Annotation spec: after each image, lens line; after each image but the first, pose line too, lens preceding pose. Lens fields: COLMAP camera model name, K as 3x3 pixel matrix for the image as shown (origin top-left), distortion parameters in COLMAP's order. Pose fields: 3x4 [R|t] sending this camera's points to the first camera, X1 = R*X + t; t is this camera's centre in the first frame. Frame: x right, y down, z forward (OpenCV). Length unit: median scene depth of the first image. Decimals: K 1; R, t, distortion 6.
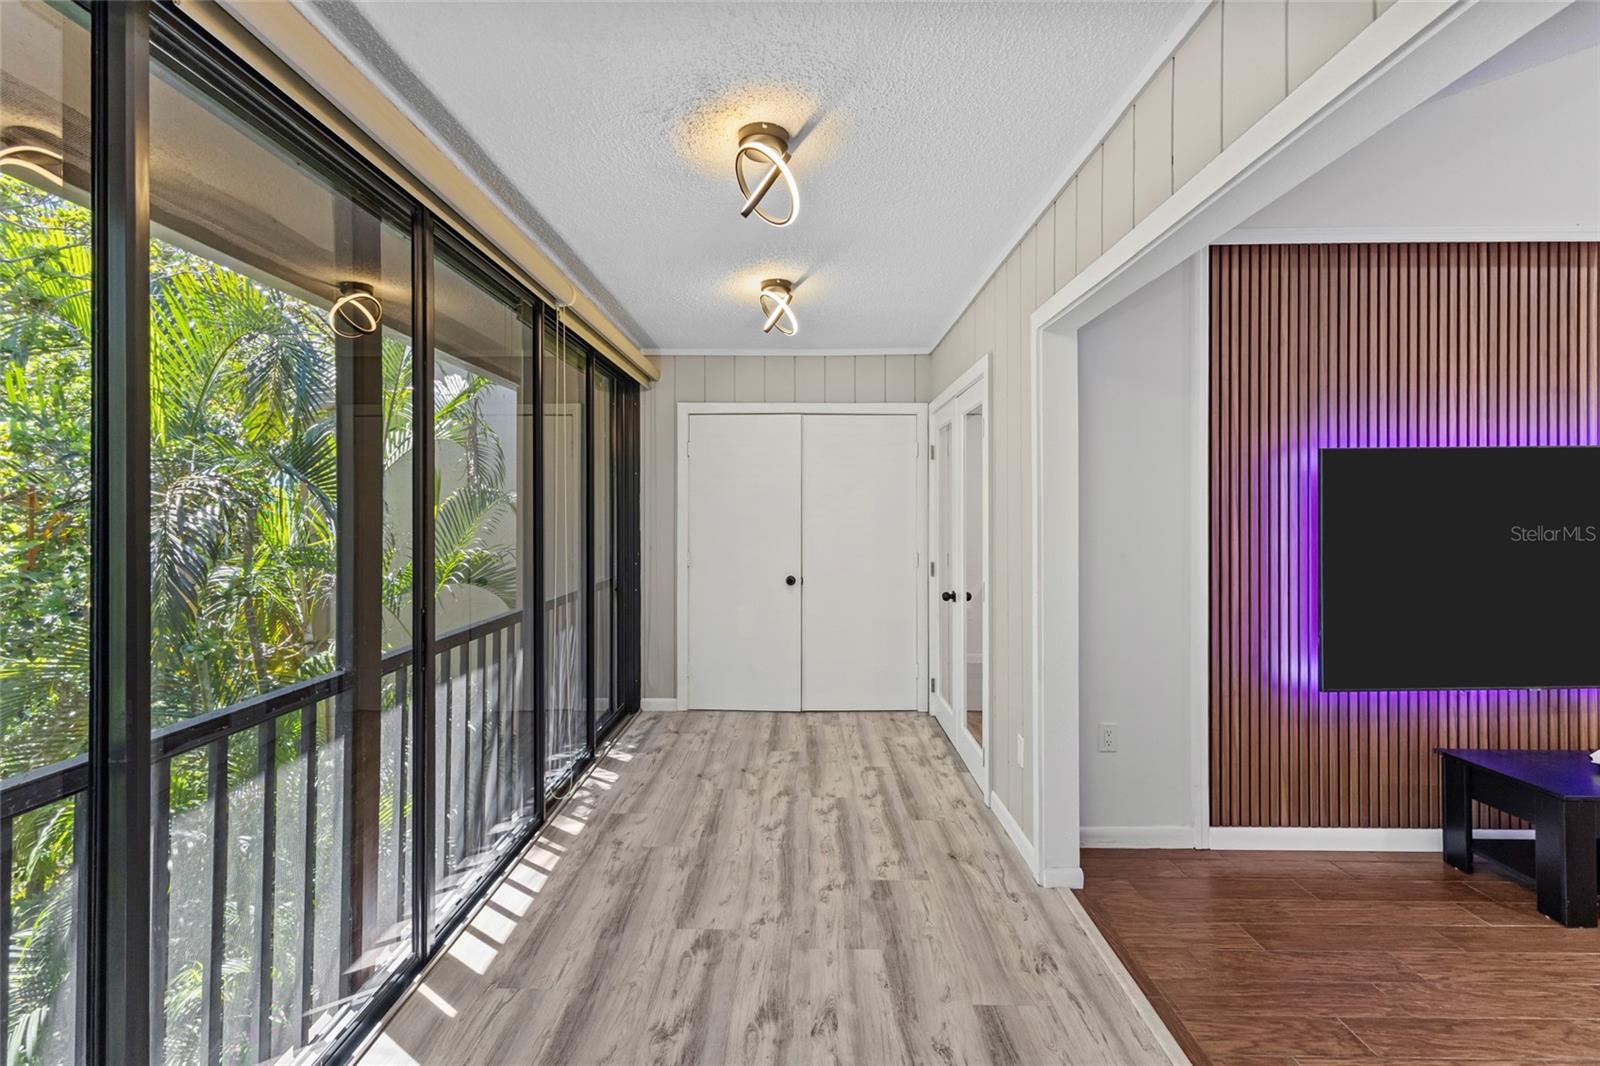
lens RADIAL K [[746.6, 0, 792.7], [0, 746.6, 516.8], [0, 0, 1]] dist [0.009436, -0.000833]
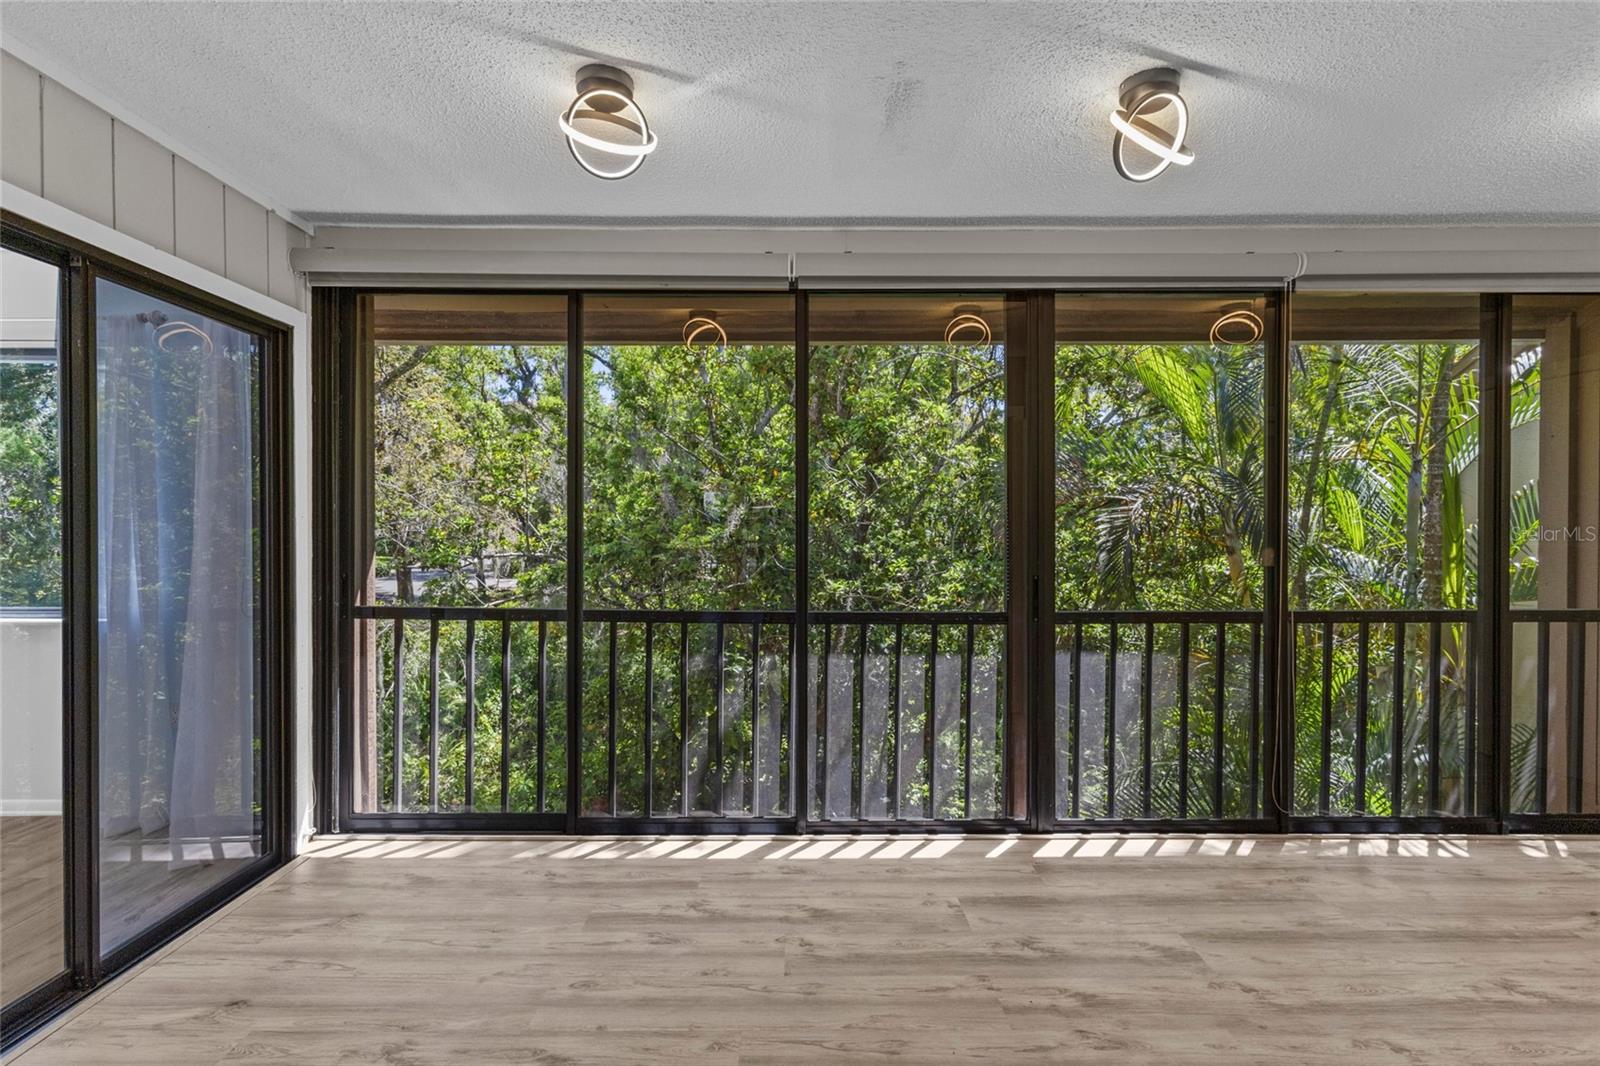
lens RADIAL K [[746.6, 0, 801.2], [0, 746.6, 525.5], [0, 0, 1]] dist [0.009436, -0.000833]
pose [[0.025815, 0.001376, -0.999666, 0.617379], [-0.003231, 0.999994, 0.001293, 0.023119], [0.999662, 0.003197, 0.025820, 0.385631]]
